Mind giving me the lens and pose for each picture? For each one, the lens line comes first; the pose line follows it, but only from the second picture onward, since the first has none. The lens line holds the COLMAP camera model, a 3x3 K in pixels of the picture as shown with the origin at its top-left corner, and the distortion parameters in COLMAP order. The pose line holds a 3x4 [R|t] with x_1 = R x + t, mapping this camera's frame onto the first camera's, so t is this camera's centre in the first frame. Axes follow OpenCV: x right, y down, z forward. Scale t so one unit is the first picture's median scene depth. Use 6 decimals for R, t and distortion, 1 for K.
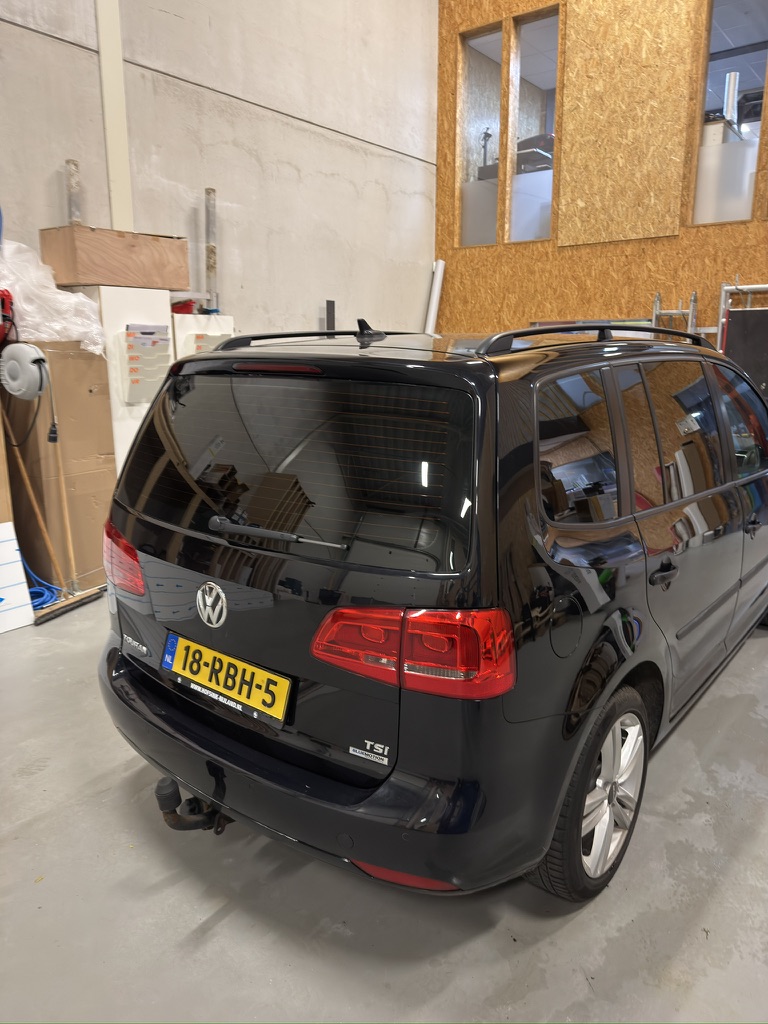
lens RADIAL K [[729.9, 0, 386.5], [0, 729.9, 505.2], [0, 0, 1]] dist [-0.024137, -0.007264]
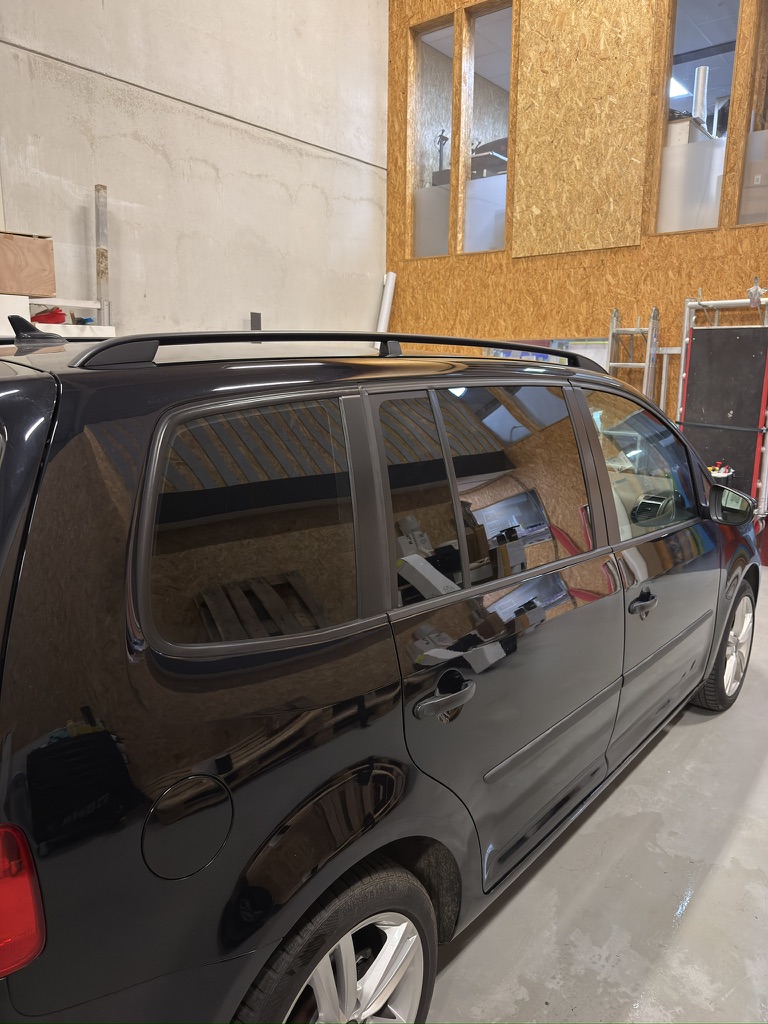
lens RADIAL K [[729.9, 0, 390.6], [0, 729.9, 509.9], [0, 0, 1]] dist [-0.024137, -0.007264]
pose [[0.999834, 0.015576, -0.009502, 0.111170], [-0.015771, 0.999659, -0.020794, -0.021493], [0.009175, 0.020941, 0.999739, 0.107557]]
